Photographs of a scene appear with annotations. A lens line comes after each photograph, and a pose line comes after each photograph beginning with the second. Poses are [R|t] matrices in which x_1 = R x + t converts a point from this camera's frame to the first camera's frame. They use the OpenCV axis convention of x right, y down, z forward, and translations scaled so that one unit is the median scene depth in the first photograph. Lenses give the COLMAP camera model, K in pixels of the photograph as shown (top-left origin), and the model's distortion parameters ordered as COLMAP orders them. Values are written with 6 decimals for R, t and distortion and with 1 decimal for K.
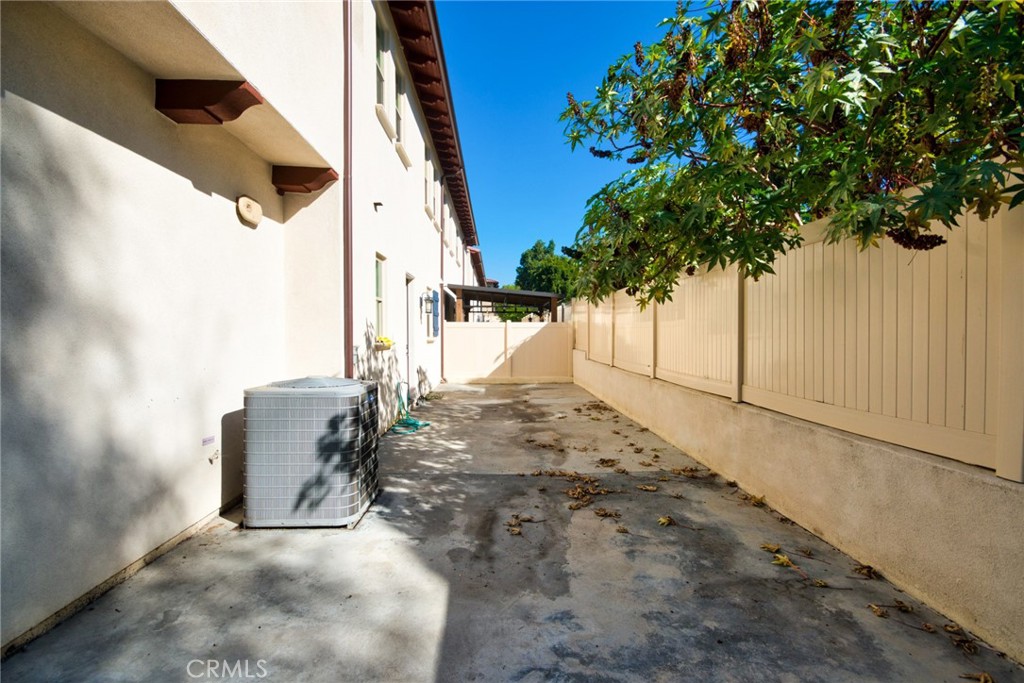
lens RADIAL K [[449.7, 0, 512.0], [0, 449.7, 341.5], [0, 0, 1]] dist [-0.000038, -0.000021]
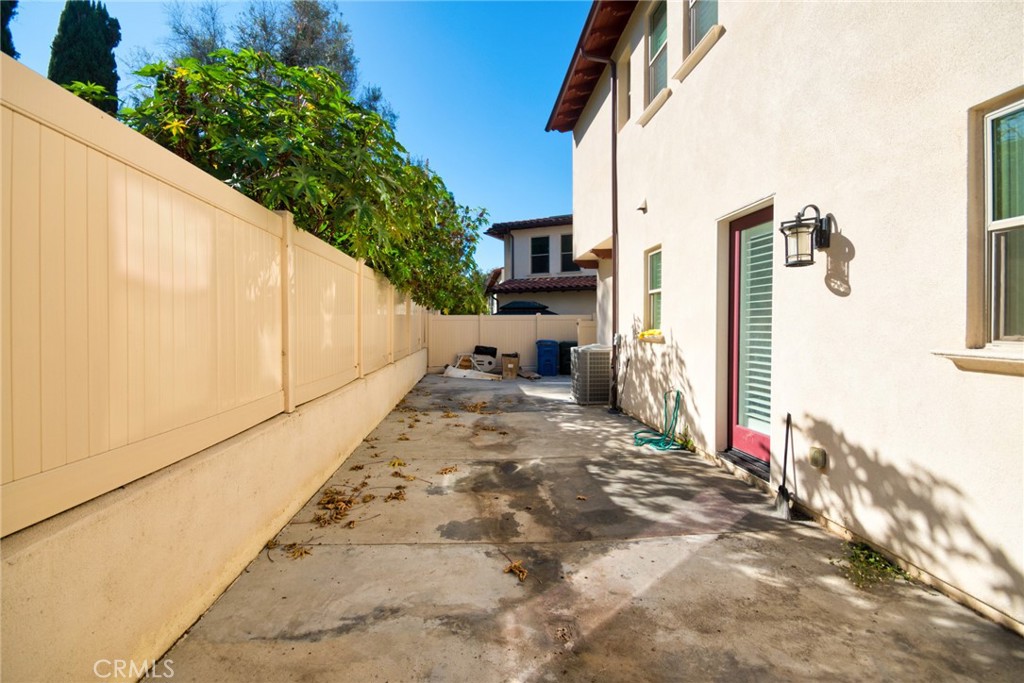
lens RADIAL K [[449.7, 0, 512.0], [0, 449.7, 341.5], [0, 0, 1]] dist [-0.000038, -0.000021]
pose [[-0.998762, 0.002139, -0.049707, 0.066568], [-0.000274, 0.998824, 0.048489, -0.030788], [0.049752, 0.048442, -0.997586, 1.913762]]
